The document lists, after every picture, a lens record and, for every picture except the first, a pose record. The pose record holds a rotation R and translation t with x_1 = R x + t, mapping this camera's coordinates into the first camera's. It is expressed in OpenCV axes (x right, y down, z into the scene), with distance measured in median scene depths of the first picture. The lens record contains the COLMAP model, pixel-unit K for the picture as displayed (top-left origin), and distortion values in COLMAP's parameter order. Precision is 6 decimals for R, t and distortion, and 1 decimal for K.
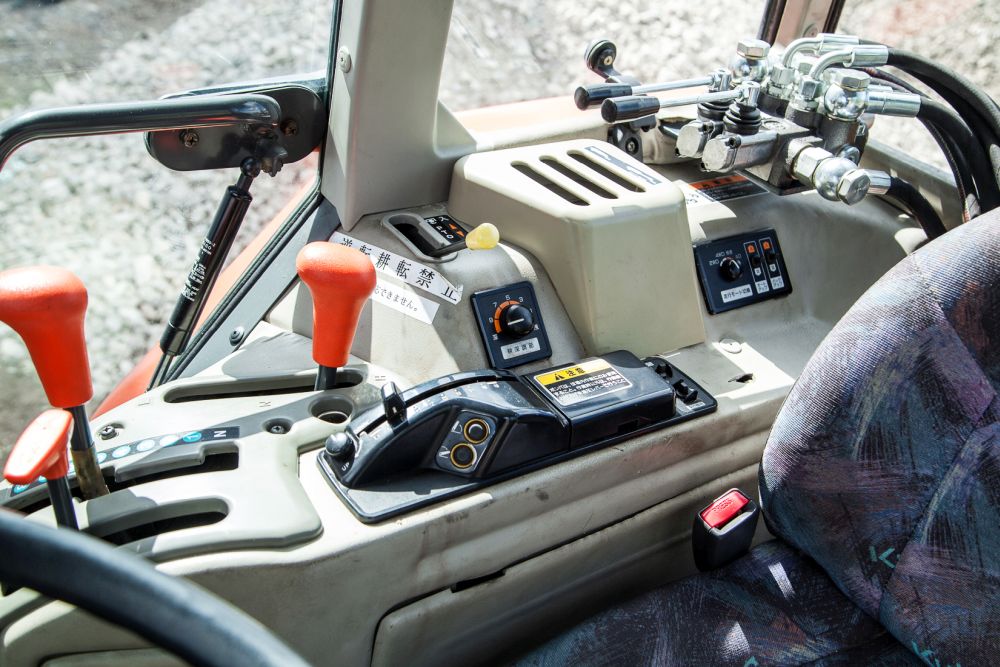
lens RADIAL K [[1202.3, 0, 500.0], [0, 1202.3, 333.5], [0, 0, 1]] dist [0.033490, 0.023336]
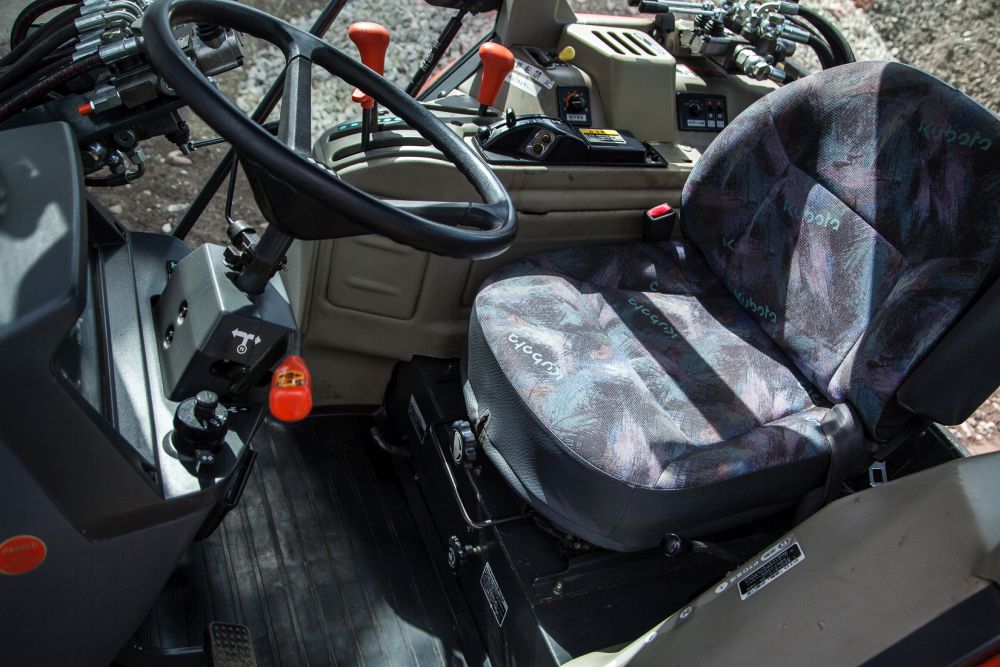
lens RADIAL K [[903.7, 0, 500.0], [0, 903.7, 333.5], [0, 0, 1]] dist [-0.002514, -0.000455]
pose [[0.976369, 0.193204, -0.096824, 0.108886], [-0.184267, 0.978362, 0.094096, 0.249335], [0.112909, -0.074031, 0.990844, -0.562522]]
